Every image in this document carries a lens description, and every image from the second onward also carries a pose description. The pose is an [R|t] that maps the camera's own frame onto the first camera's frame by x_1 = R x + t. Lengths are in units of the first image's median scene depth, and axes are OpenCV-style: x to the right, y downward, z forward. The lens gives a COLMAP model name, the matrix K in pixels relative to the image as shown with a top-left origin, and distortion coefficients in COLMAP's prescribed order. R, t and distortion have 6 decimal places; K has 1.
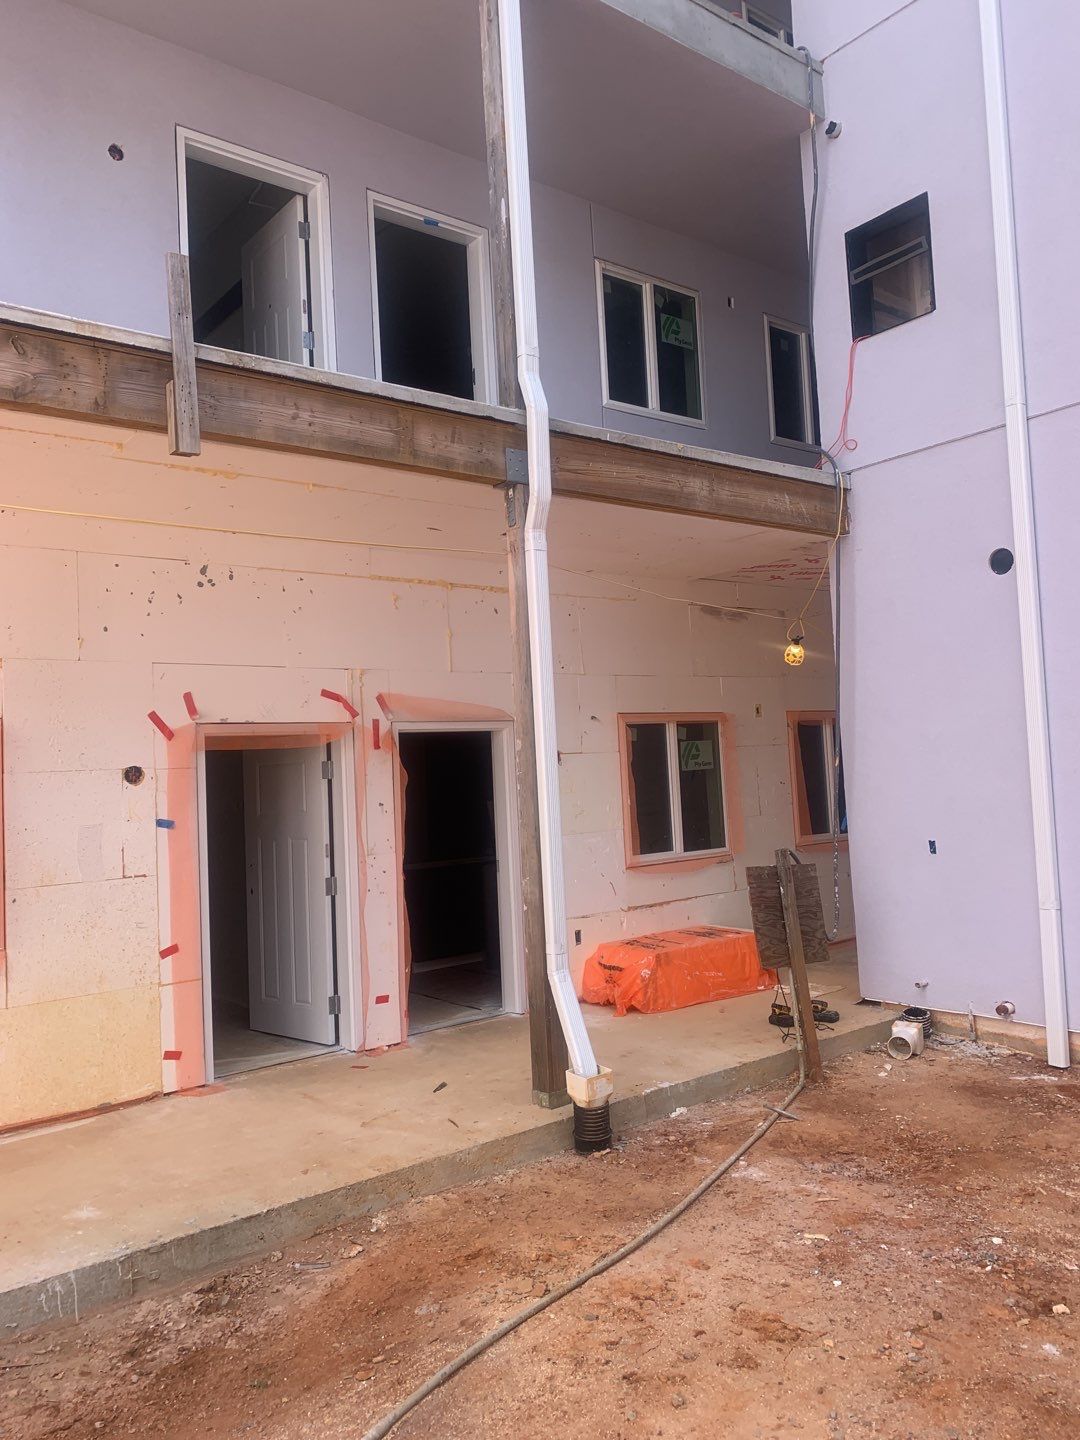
lens RADIAL K [[1098.6, 0, 549.3], [0, 1098.6, 709.6], [0, 0, 1]] dist [0.038824, -0.037399]
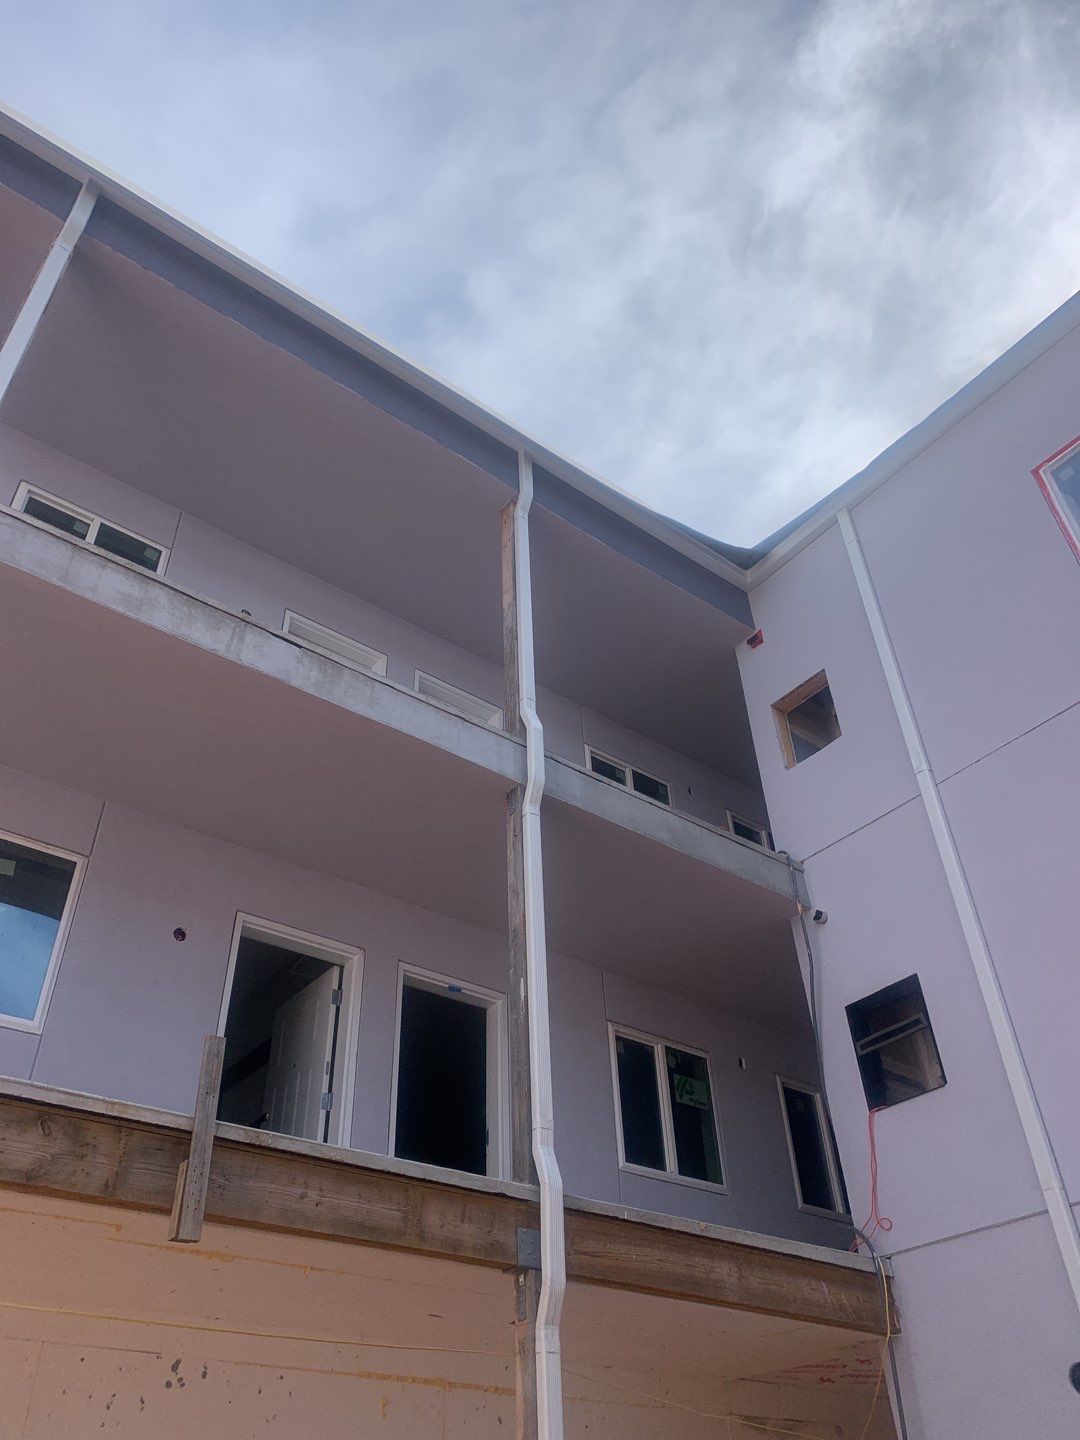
lens RADIAL K [[1098.6, 0, 520.3], [0, 1098.6, 718.1], [0, 0, 1]] dist [0.038824, -0.037399]
pose [[0.999162, 0.004926, -0.040624, -0.000664], [-0.027973, 0.806790, -0.590176, -0.026594], [0.029868, 0.590818, 0.806252, -0.023910]]
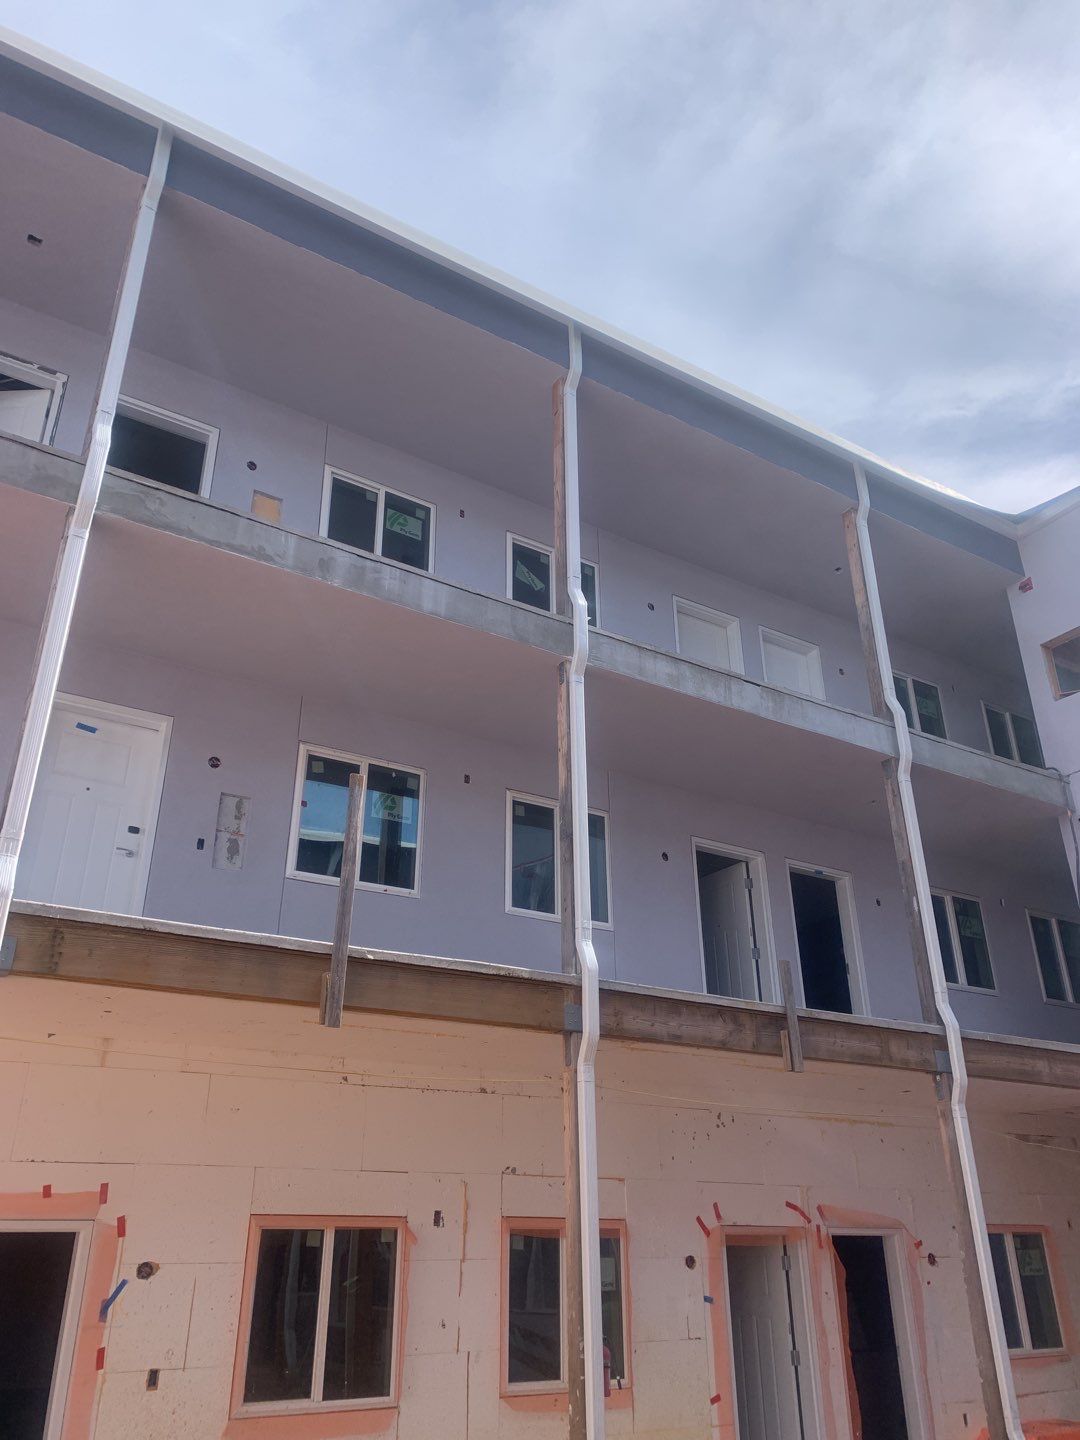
lens RADIAL K [[1098.6, 0, 540.2], [0, 1098.6, 715.4], [0, 0, 1]] dist [0.038824, -0.037399]
pose [[0.992367, -0.010291, -0.122889, -0.366156], [-0.037718, 0.923427, -0.381917, -0.043188], [0.117409, 0.383637, 0.915990, -0.671702]]
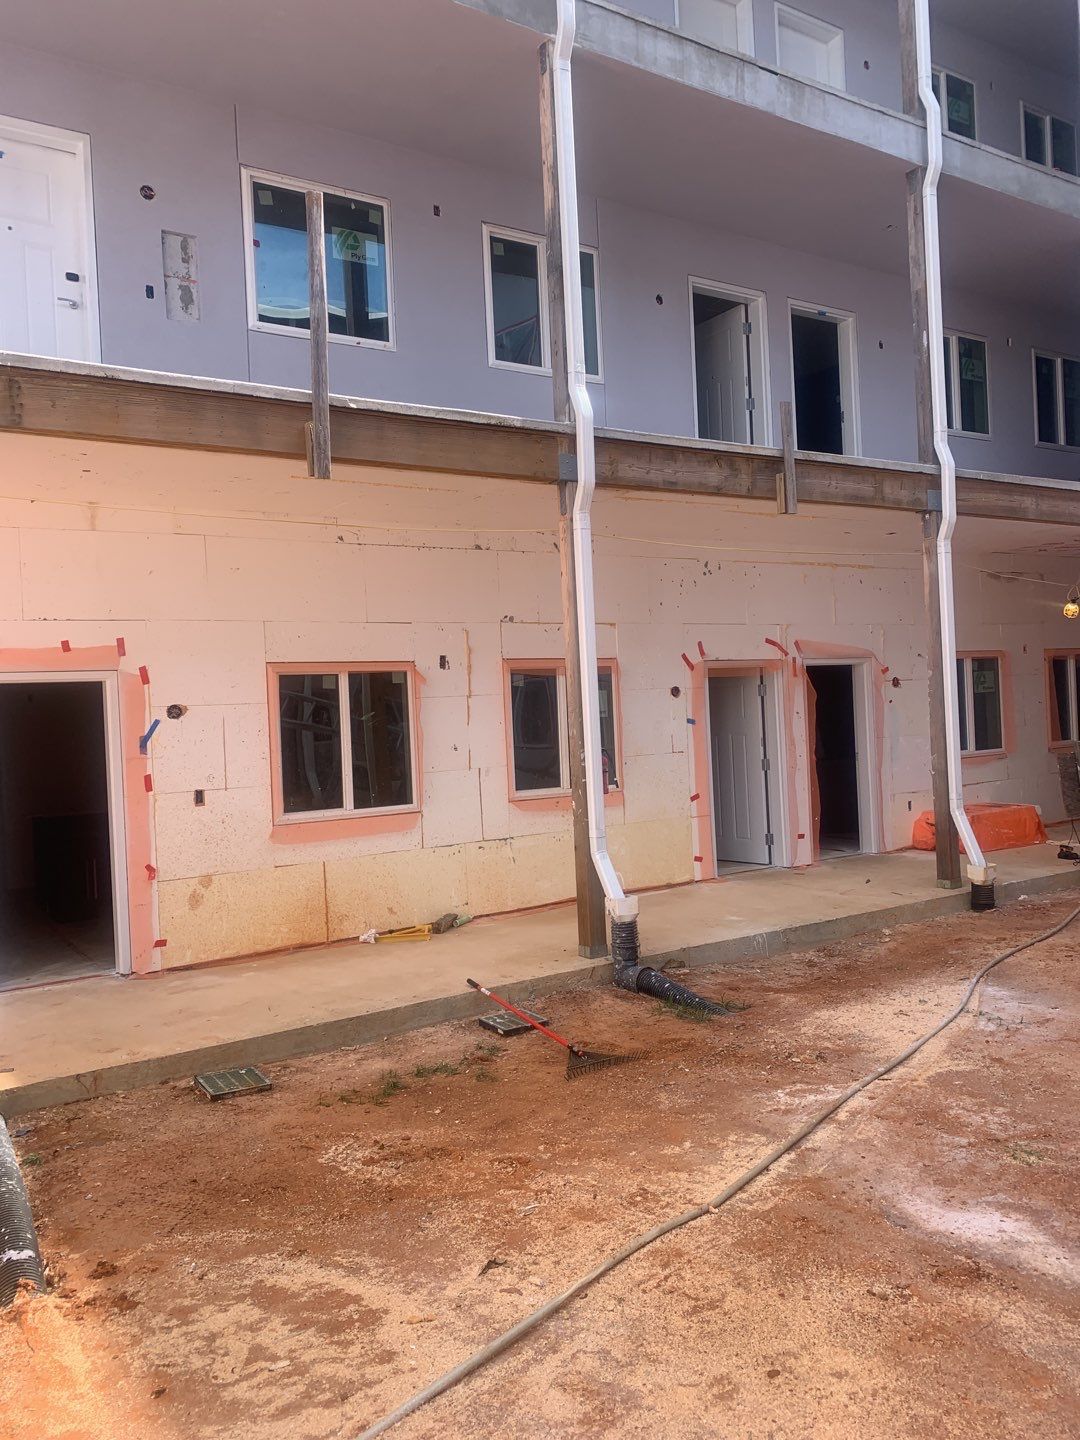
lens RADIAL K [[1098.6, 0, 534.4], [0, 1098.6, 716.3], [0, 0, 1]] dist [0.038824, -0.037399]
pose [[0.994286, 0.005696, -0.106595, -0.390528], [0.001500, 0.997732, 0.067301, -0.013388], [0.106736, -0.067077, 0.992022, -0.622099]]
